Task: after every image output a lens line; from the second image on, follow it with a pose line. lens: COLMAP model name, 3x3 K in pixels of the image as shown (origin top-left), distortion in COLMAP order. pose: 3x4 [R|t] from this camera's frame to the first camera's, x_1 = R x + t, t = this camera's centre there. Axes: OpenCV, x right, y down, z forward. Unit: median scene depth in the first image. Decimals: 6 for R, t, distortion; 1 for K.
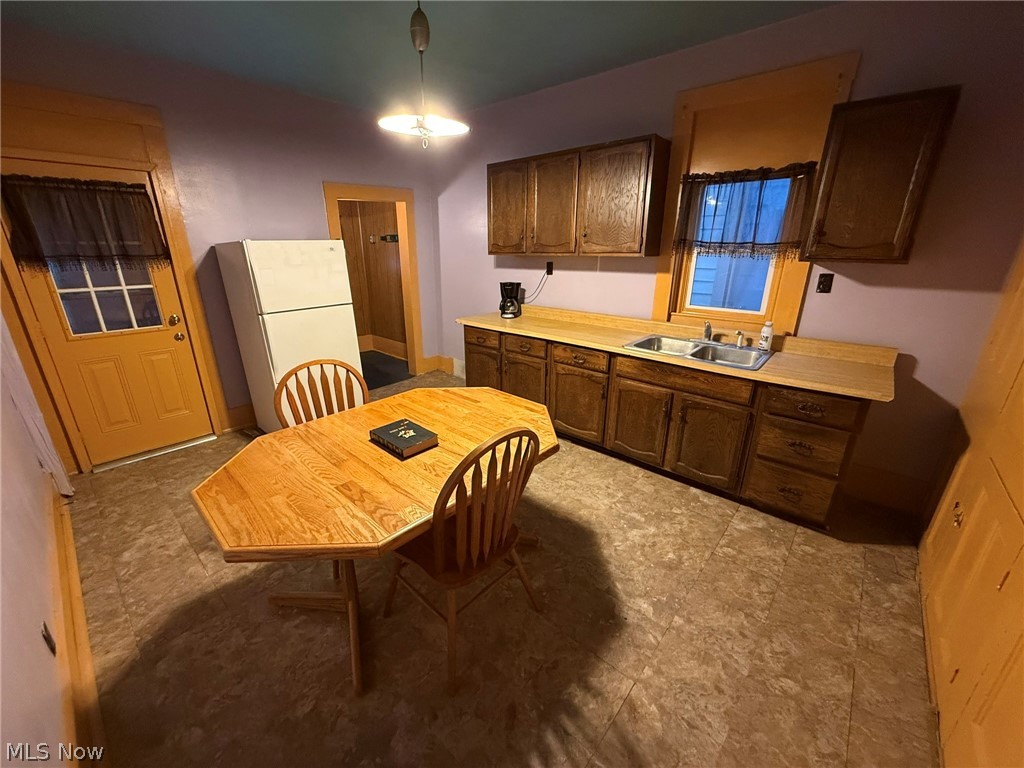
lens RADIAL K [[407.5, 0, 510.2], [0, 407.5, 382.6], [0, 0, 1]] dist [-0.000788, -0.000318]
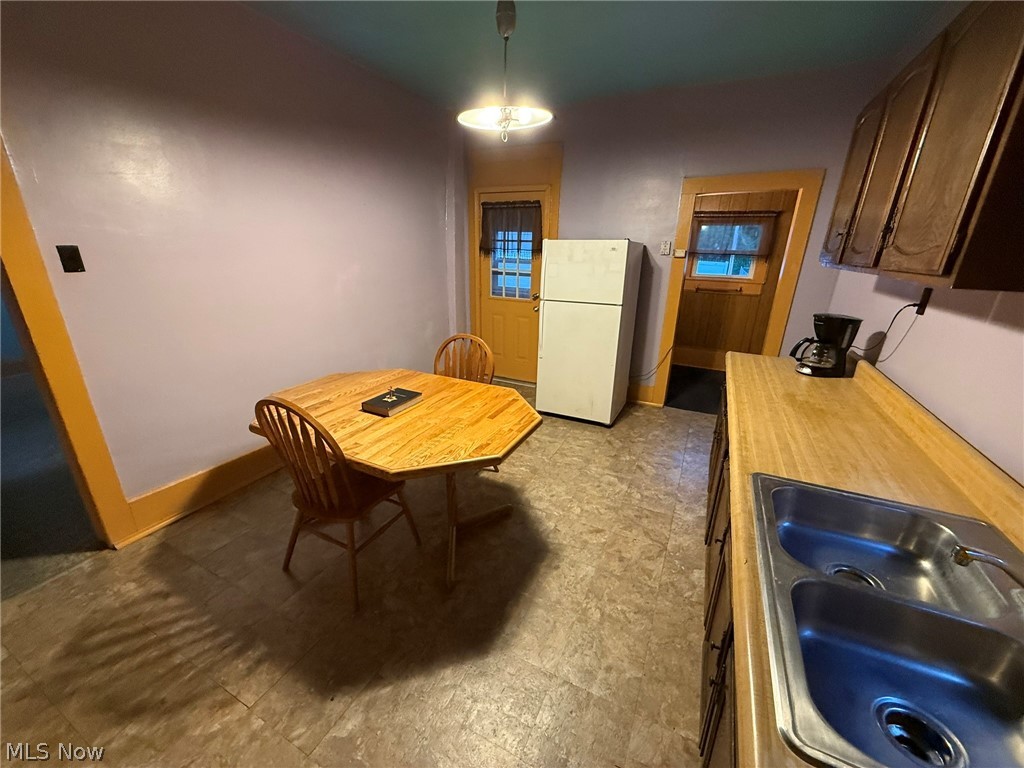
lens RADIAL K [[407.5, 0, 509.5], [0, 407.5, 382.4], [0, 0, 1]] dist [-0.000788, -0.000318]
pose [[0.261413, 0.321457, -0.910126, 0.655313], [-0.324990, 0.917172, 0.230600, -0.221202], [0.908870, 0.235500, 0.344231, 0.636837]]
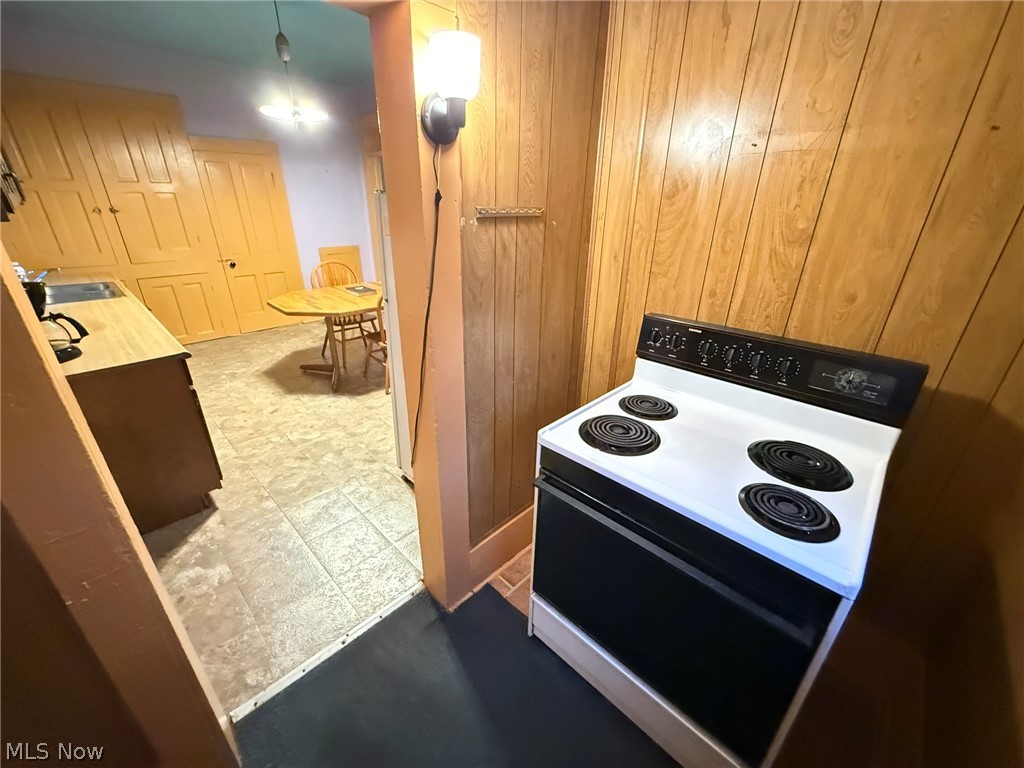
lens RADIAL K [[407.5, 0, 511.3], [0, 407.5, 385.1], [0, 0, 1]] dist [-0.000788, -0.000318]
pose [[-0.999035, -0.034767, 0.026848, -0.814933], [-0.007084, 0.730724, 0.682636, -0.705946], [-0.043352, 0.681787, -0.730265, 2.074390]]
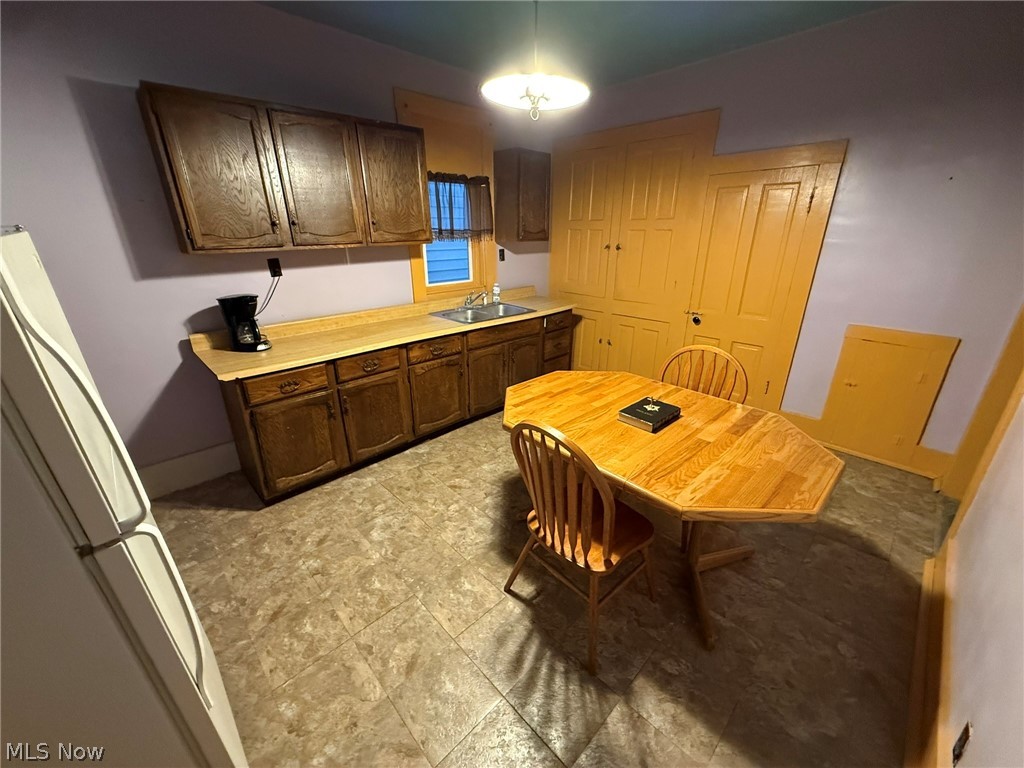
lens RADIAL K [[407.5, 0, 509.2], [0, 407.5, 384.3], [0, 0, 1]] dist [-0.000788, -0.000318]
pose [[0.070469, -0.359056, 0.930652, -0.920329], [0.322343, 0.891113, 0.319393, -0.293137], [-0.943996, 0.277482, 0.178535, 0.821282]]
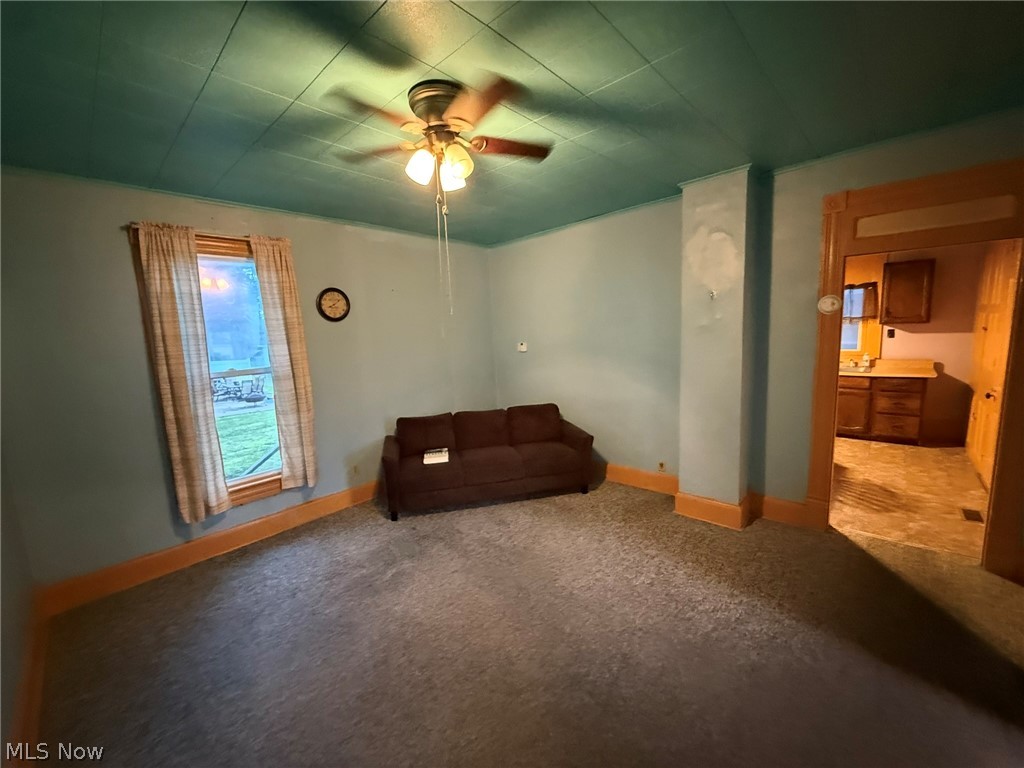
lens RADIAL K [[407.5, 0, 510.6], [0, 407.5, 383.8], [0, 0, 1]] dist [-0.000788, -0.000318]
pose [[0.998285, -0.049925, -0.030583, -1.173487], [0.043480, 0.982001, -0.183805, 0.322091], [0.039209, 0.182160, 0.982487, -1.135816]]
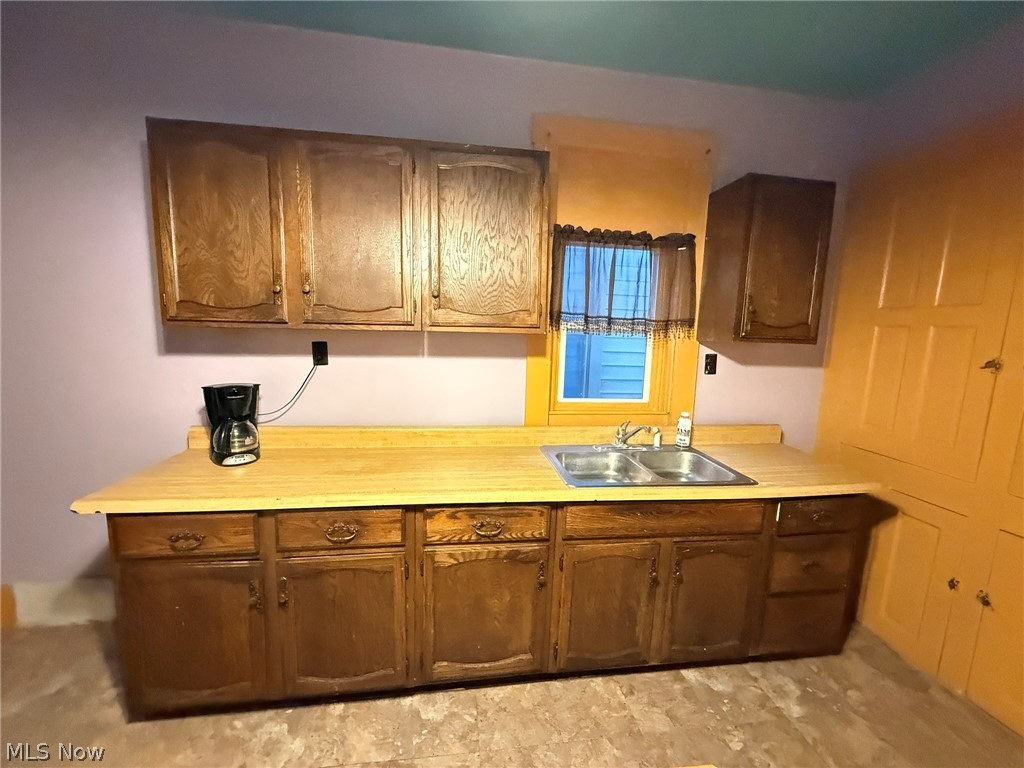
lens RADIAL K [[407.5, 0, 509.1], [0, 407.5, 383.1], [0, 0, 1]] dist [-0.000788, -0.000318]
pose [[0.649841, -0.080039, 0.755845, -0.217717], [0.214217, 0.973414, -0.081096, -0.223904], [-0.729259, 0.214615, 0.649710, 0.740757]]
